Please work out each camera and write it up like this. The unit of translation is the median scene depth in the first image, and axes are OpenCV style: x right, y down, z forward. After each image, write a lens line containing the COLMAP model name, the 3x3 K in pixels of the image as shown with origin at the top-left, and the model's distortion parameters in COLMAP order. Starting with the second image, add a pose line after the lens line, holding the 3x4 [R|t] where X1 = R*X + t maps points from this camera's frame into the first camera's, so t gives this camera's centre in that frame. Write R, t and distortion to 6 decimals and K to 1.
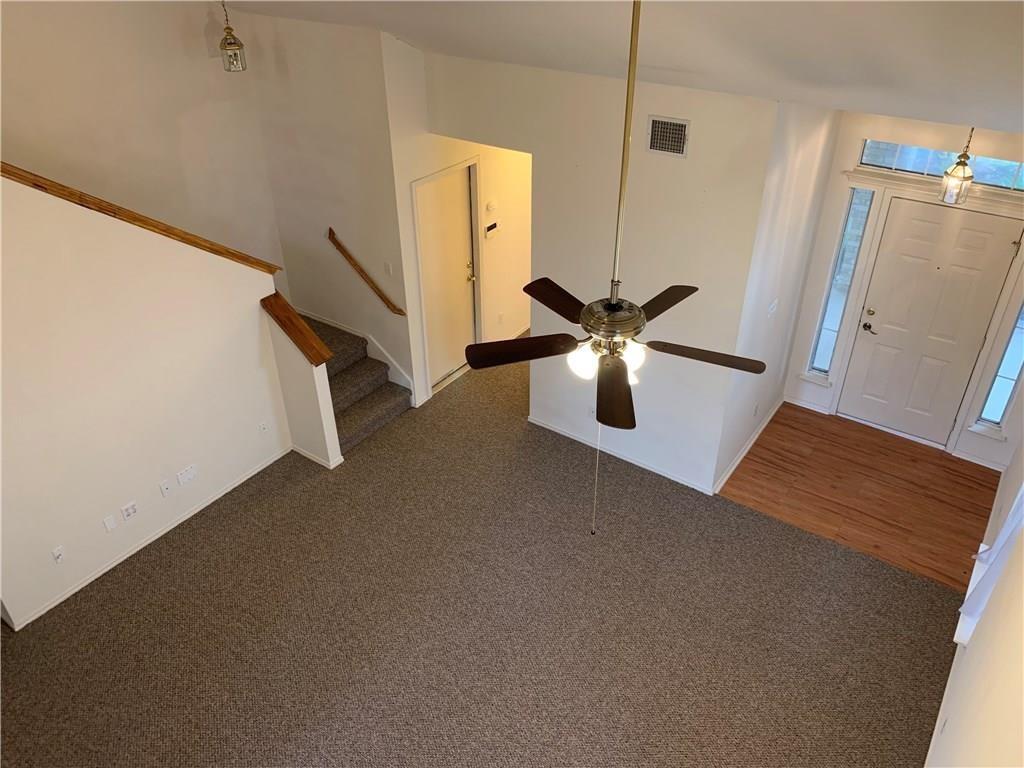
lens RADIAL K [[787.5, 0, 515.7], [0, 787.5, 382.7], [0, 0, 1]] dist [0.009847, -0.011105]
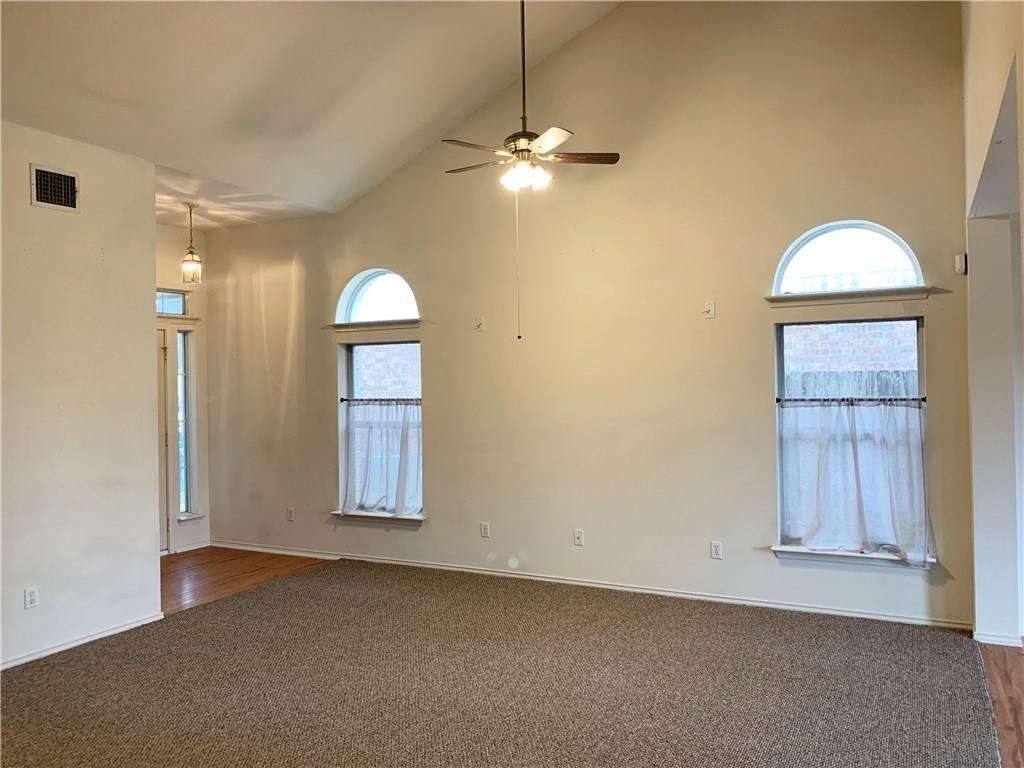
lens RADIAL K [[787.5, 0, 507.7], [0, 787.5, 377.9], [0, 0, 1]] dist [0.009847, -0.011105]
pose [[-0.142399, 0.002967, 0.989805, -0.591671], [0.546843, 0.833763, 0.076173, 0.064994], [-0.825037, 0.552115, -0.120349, 0.605052]]
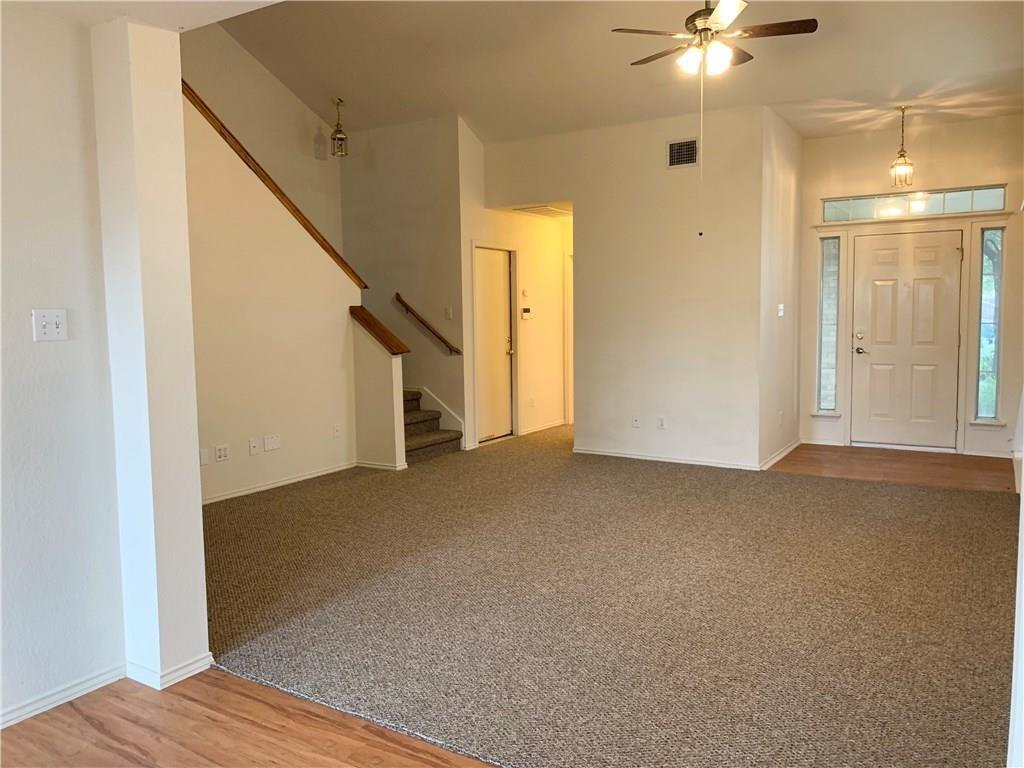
lens RADIAL K [[787.5, 0, 507.2], [0, 787.5, 385.1], [0, 0, 1]] dist [0.009847, -0.011105]
pose [[0.998117, -0.016645, 0.059038, -0.142277], [0.042062, 0.886277, -0.461241, 0.481755], [-0.044647, 0.462856, 0.885308, 0.012595]]
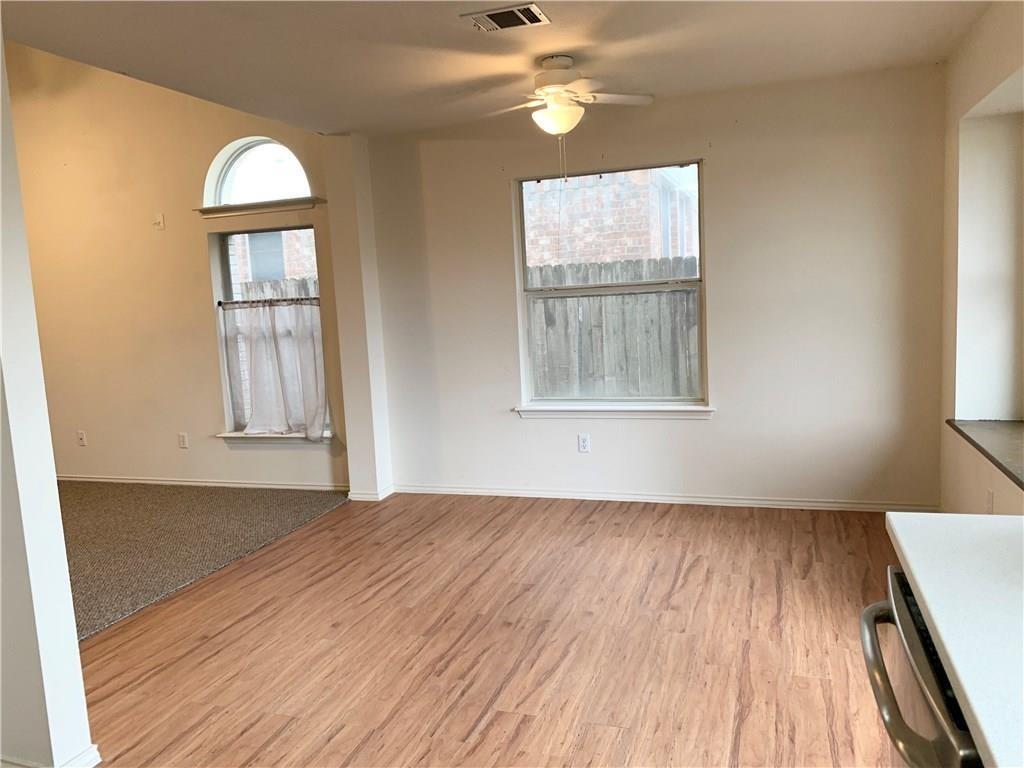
lens RADIAL K [[787.5, 0, 515.7], [0, 787.5, 384.2], [0, 0, 1]] dist [0.009847, -0.011105]
pose [[-0.290436, -0.105040, 0.951112, -0.787597], [0.558283, 0.788653, 0.257579, 0.321578], [-0.777153, 0.605800, -0.170411, 0.245186]]
